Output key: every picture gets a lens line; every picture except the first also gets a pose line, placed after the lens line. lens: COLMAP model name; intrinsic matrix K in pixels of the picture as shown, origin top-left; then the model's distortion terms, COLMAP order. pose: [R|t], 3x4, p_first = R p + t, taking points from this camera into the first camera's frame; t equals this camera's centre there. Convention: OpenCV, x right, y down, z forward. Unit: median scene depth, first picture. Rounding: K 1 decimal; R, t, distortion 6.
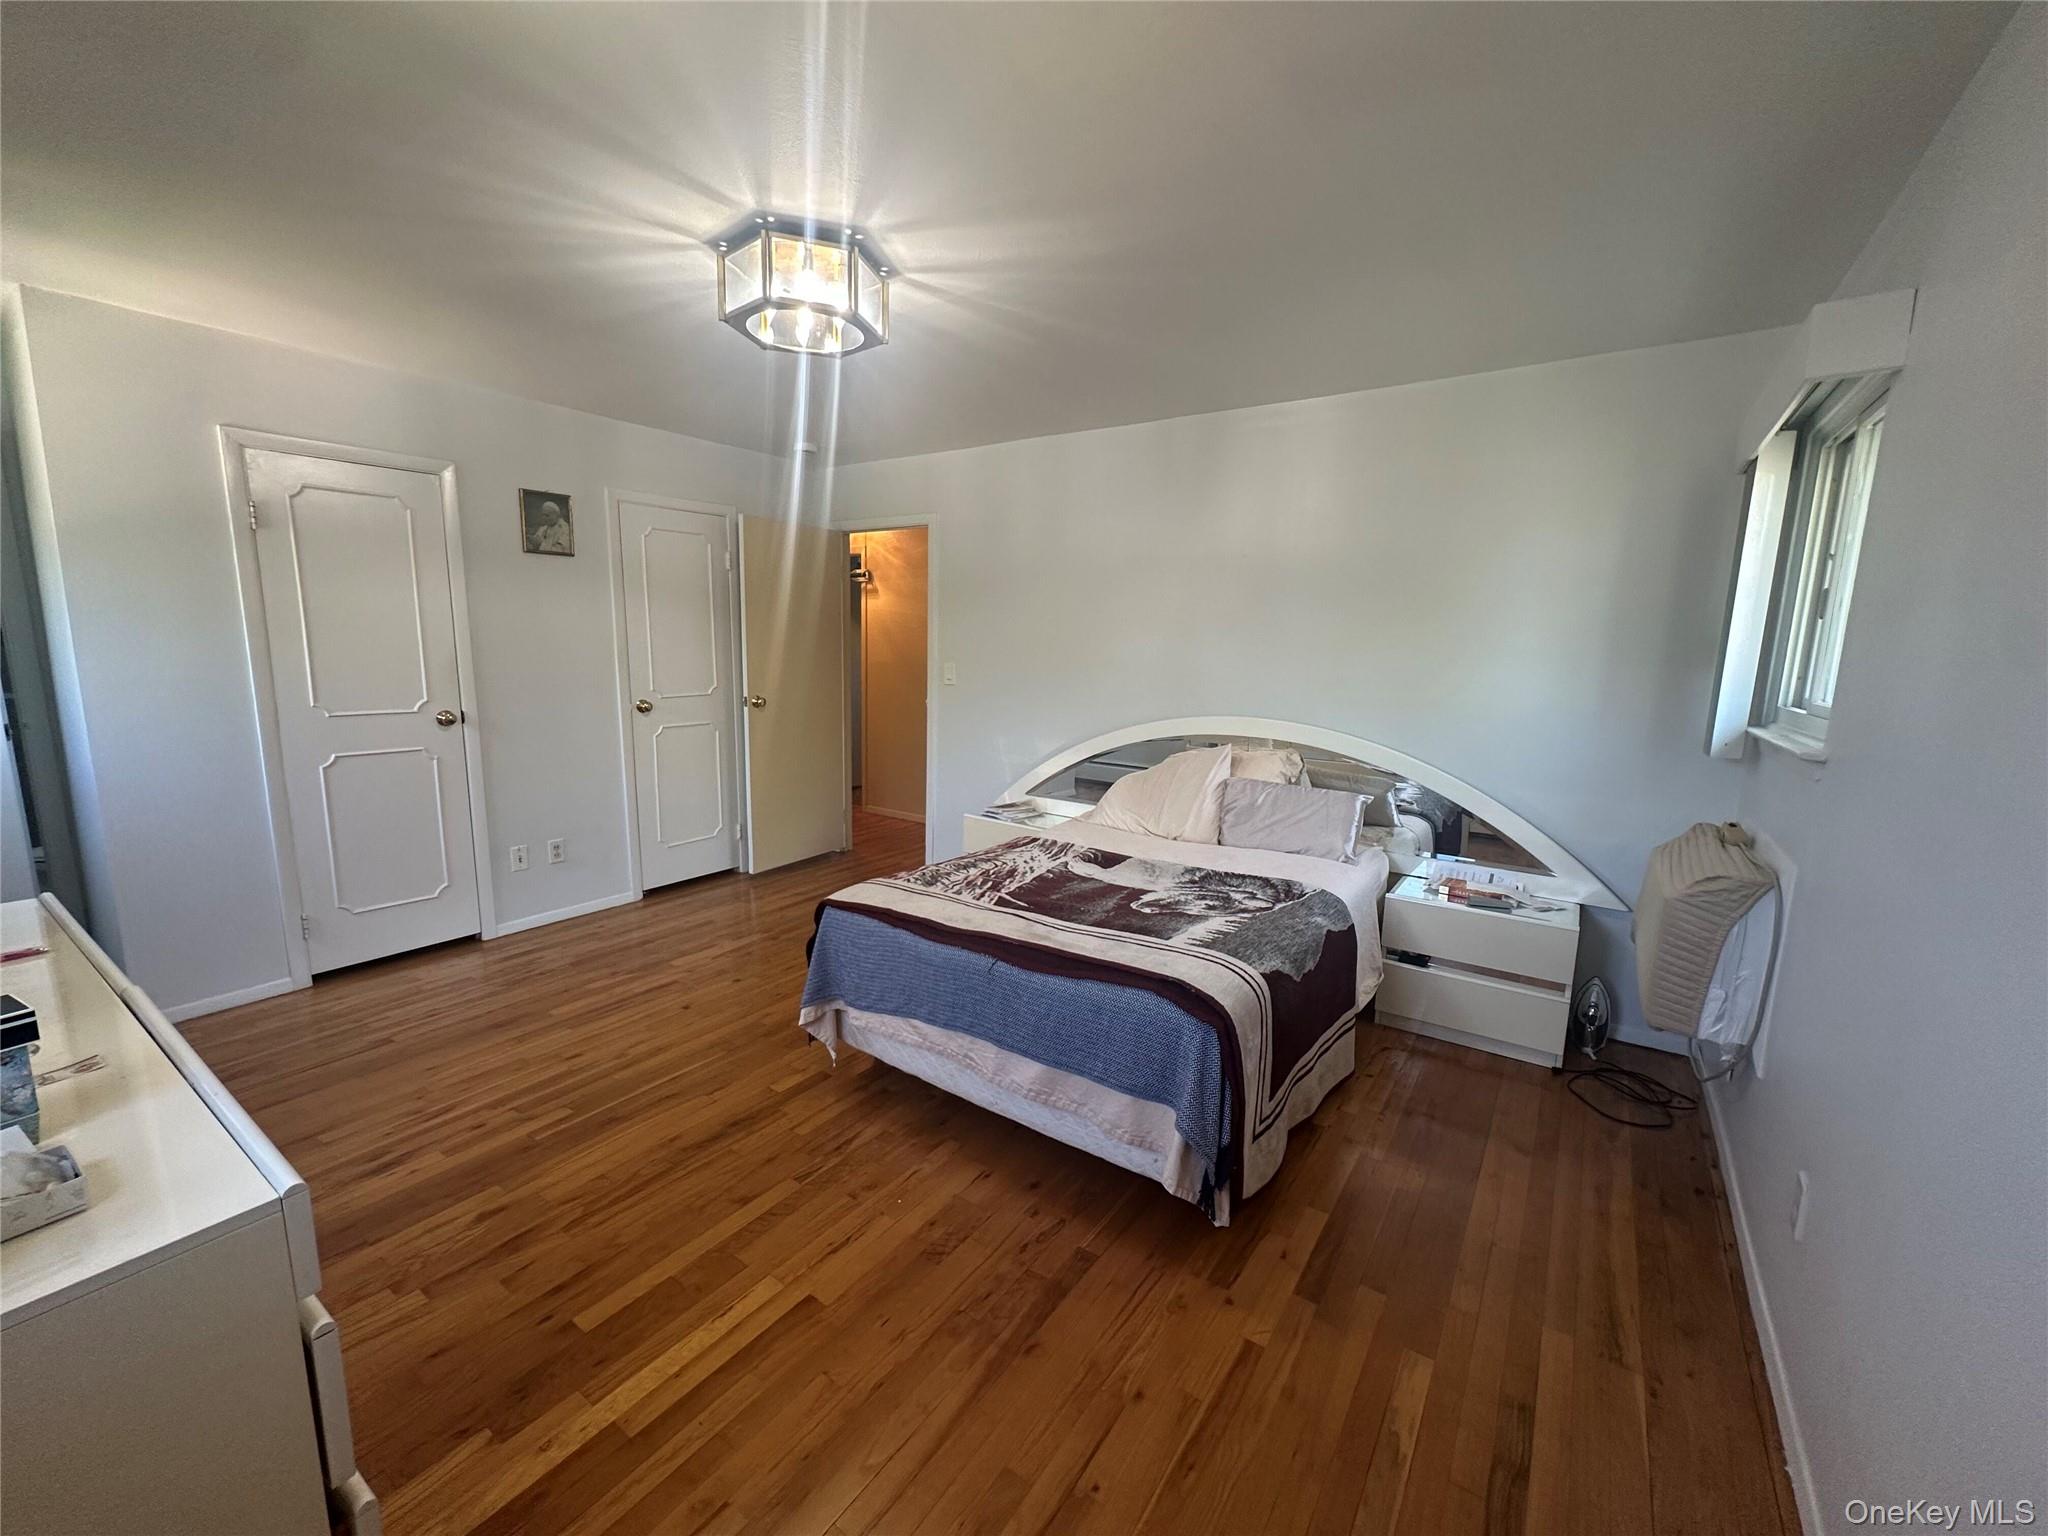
lens RADIAL K [[829.7, 0, 1024.0], [0, 829.7, 768.0], [0, 0, 1]] dist [-0.000460, 0.000008]
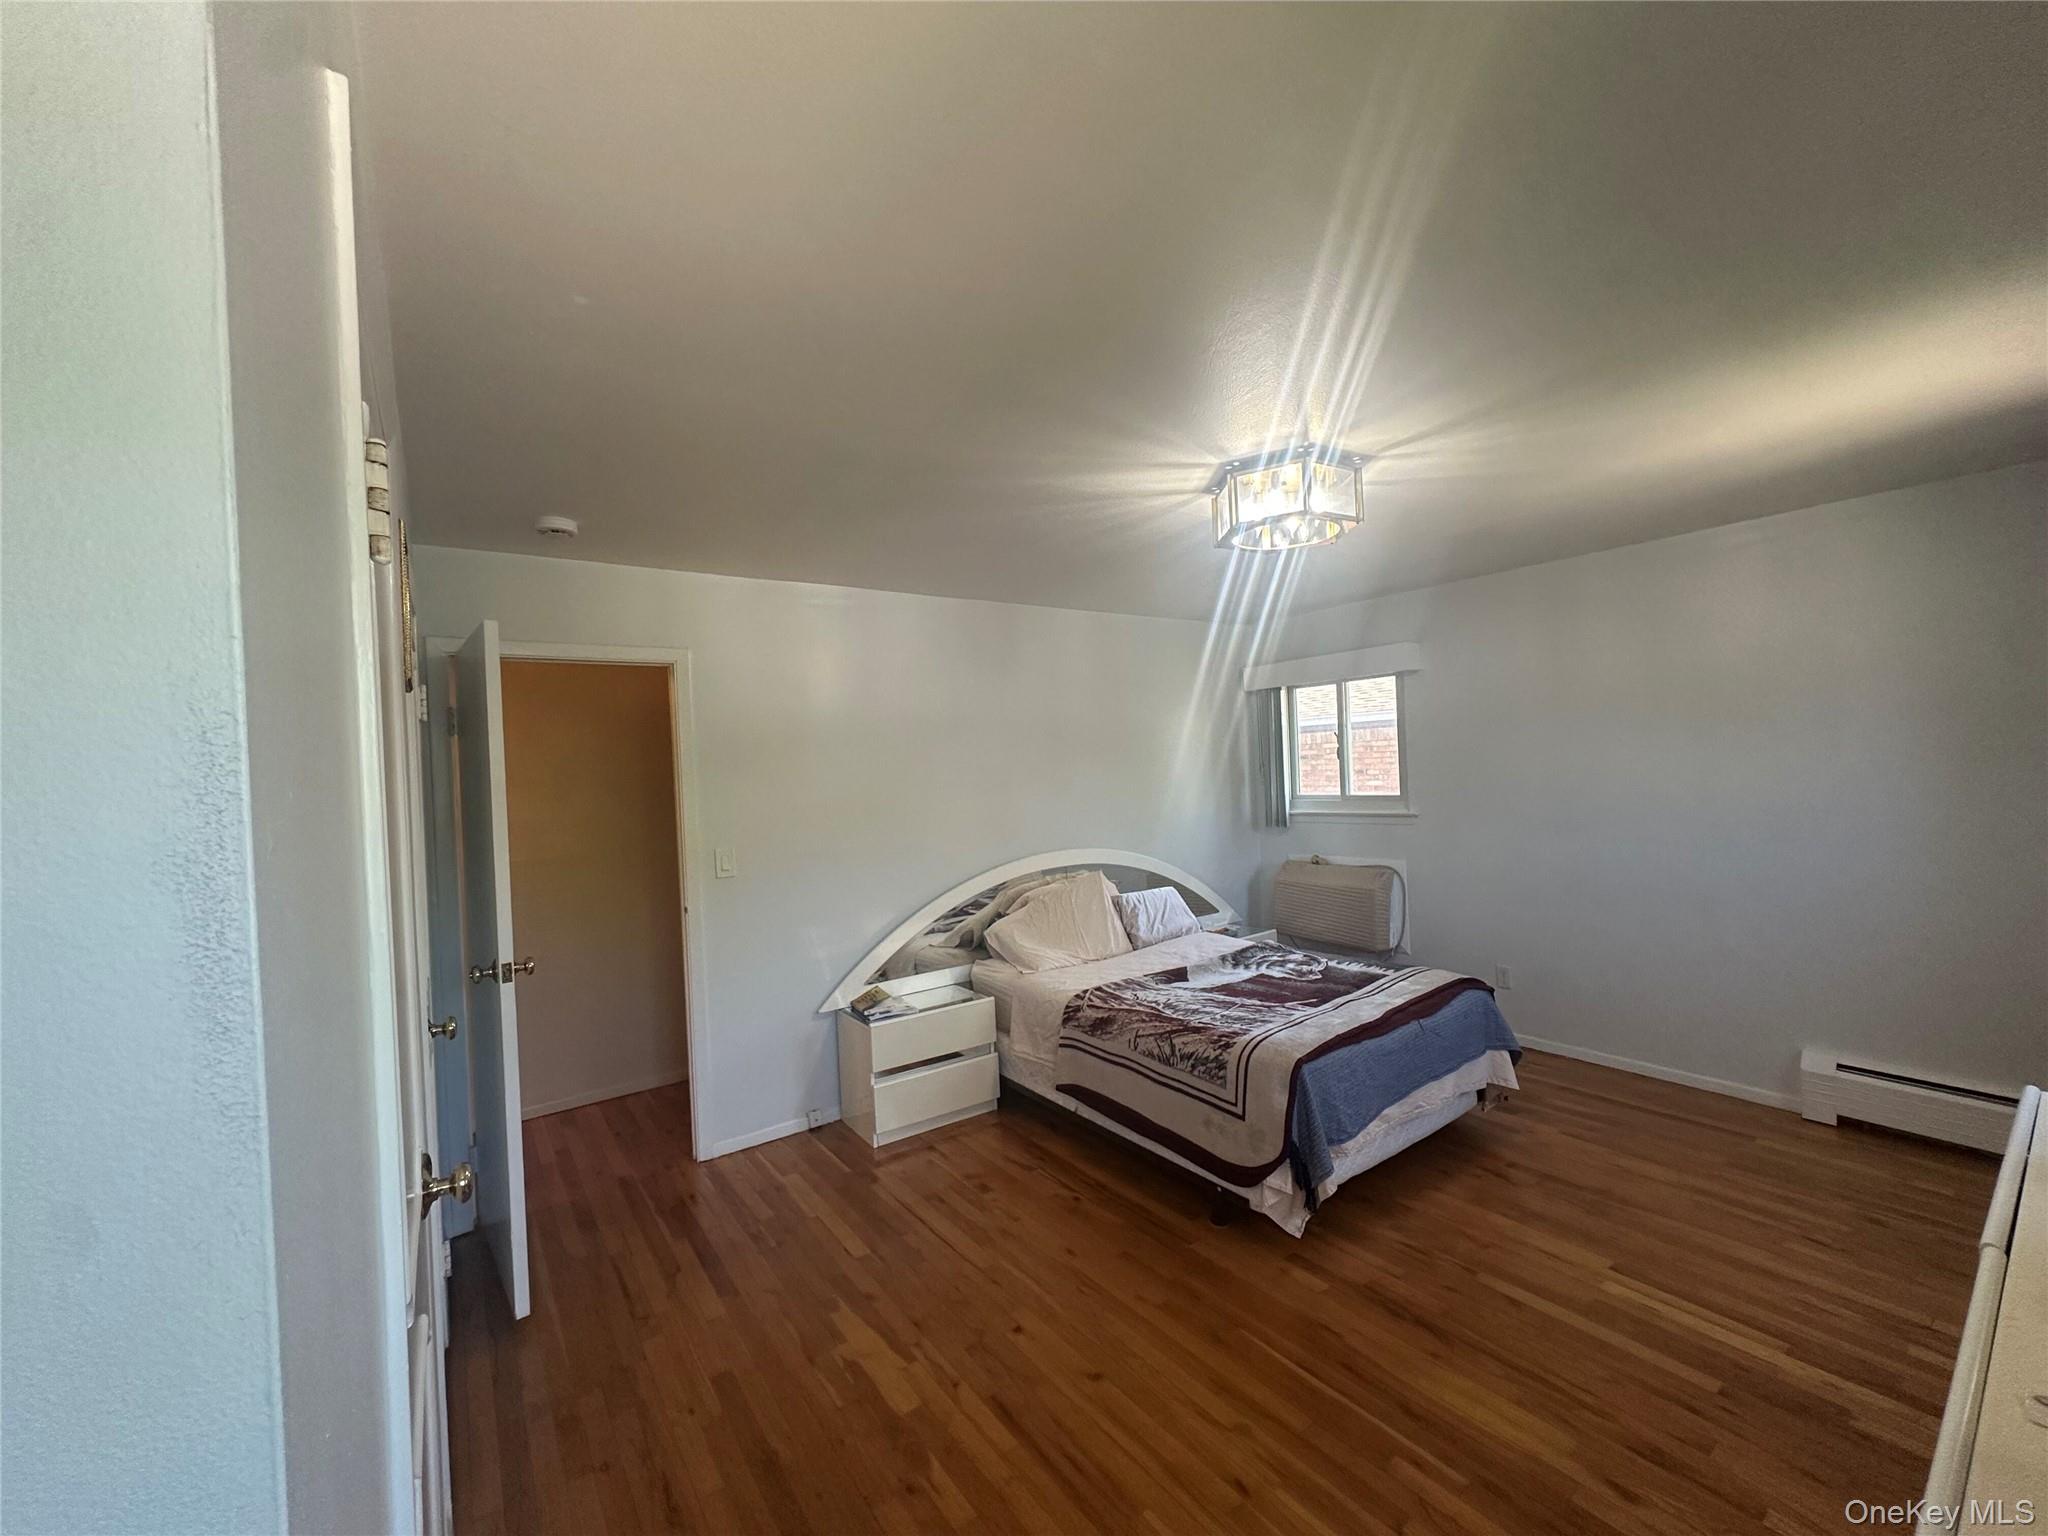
lens RADIAL K [[814.6, 0, 1027.5], [0, 814.6, 769.4], [0, 0, 1]] dist [-0.000802, 0.000277]
pose [[0.312531, -0.040019, 0.949064, -1.261183], [0.194755, 0.980587, -0.022786, -0.230582], [-0.929728, 0.191956, 0.314258, 0.915766]]
